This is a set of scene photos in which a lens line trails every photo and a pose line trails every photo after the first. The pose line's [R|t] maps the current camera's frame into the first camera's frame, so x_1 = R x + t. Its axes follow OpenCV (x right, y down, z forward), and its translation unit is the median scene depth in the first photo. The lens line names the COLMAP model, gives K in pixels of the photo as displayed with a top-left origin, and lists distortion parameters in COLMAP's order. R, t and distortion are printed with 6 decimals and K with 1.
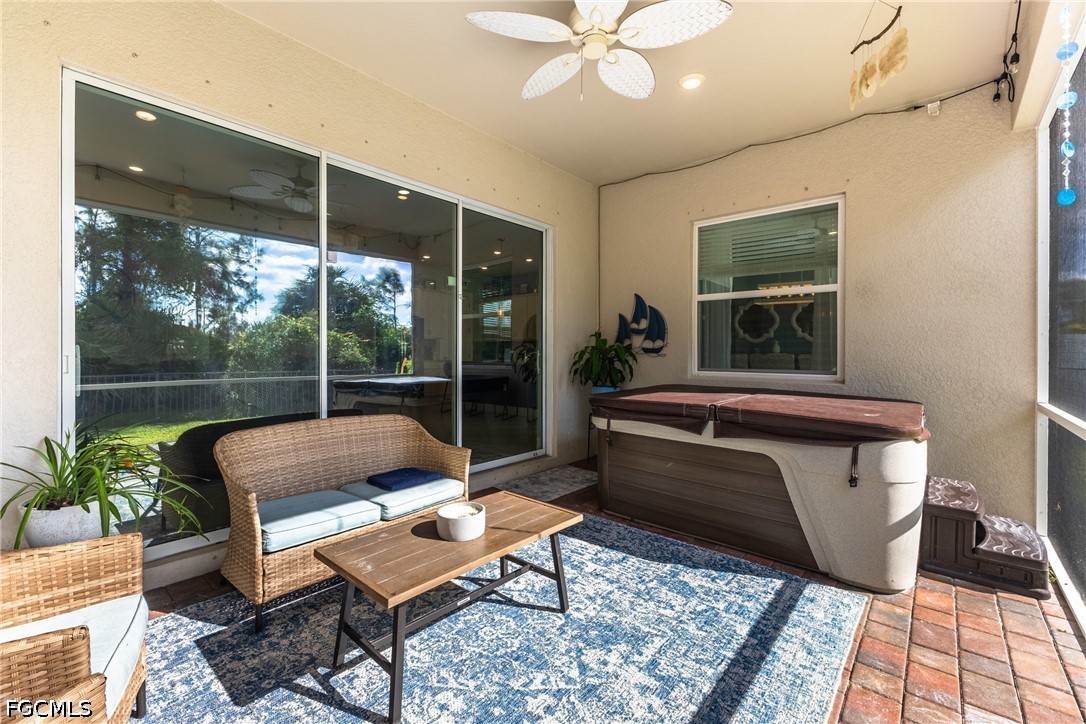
lens RADIAL K [[470.5, 0, 542.3], [0, 470.5, 356.3], [0, 0, 1]] dist [0.008531, 0.000052]
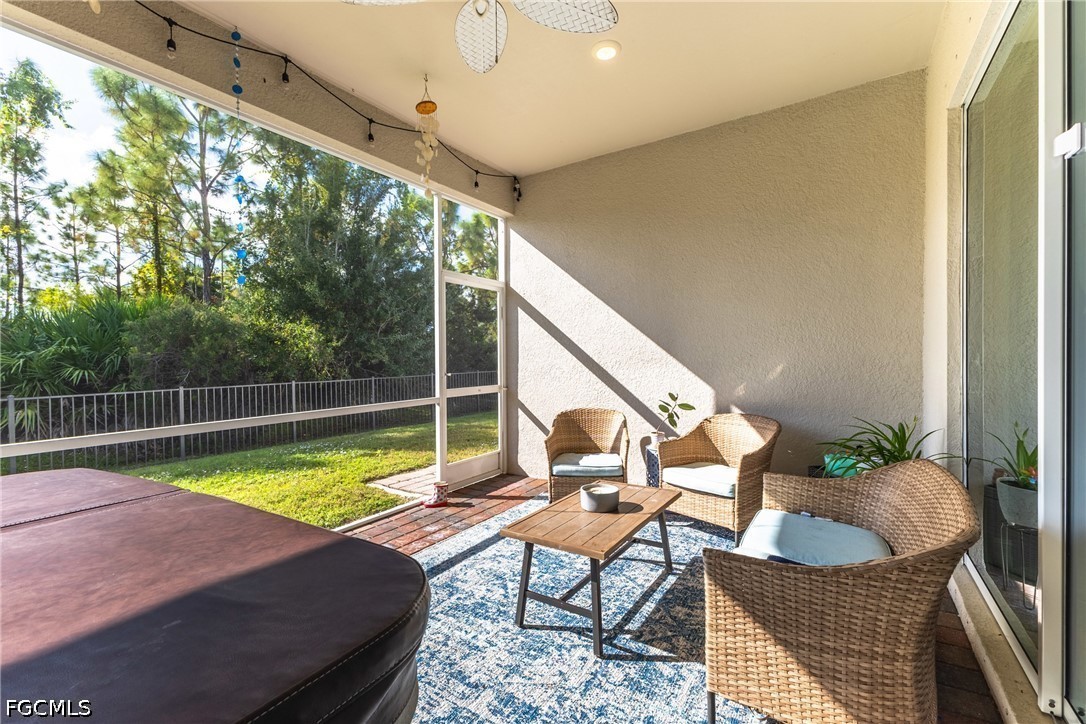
lens RADIAL K [[470.5, 0, 543.3], [0, 470.5, 361.4], [0, 0, 1]] dist [0.008531, 0.000052]
pose [[-0.990803, 0.018847, -0.133997, 0.122345], [0.016480, 0.999688, 0.018753, -0.031211], [0.134308, 0.016373, -0.990804, 2.015236]]
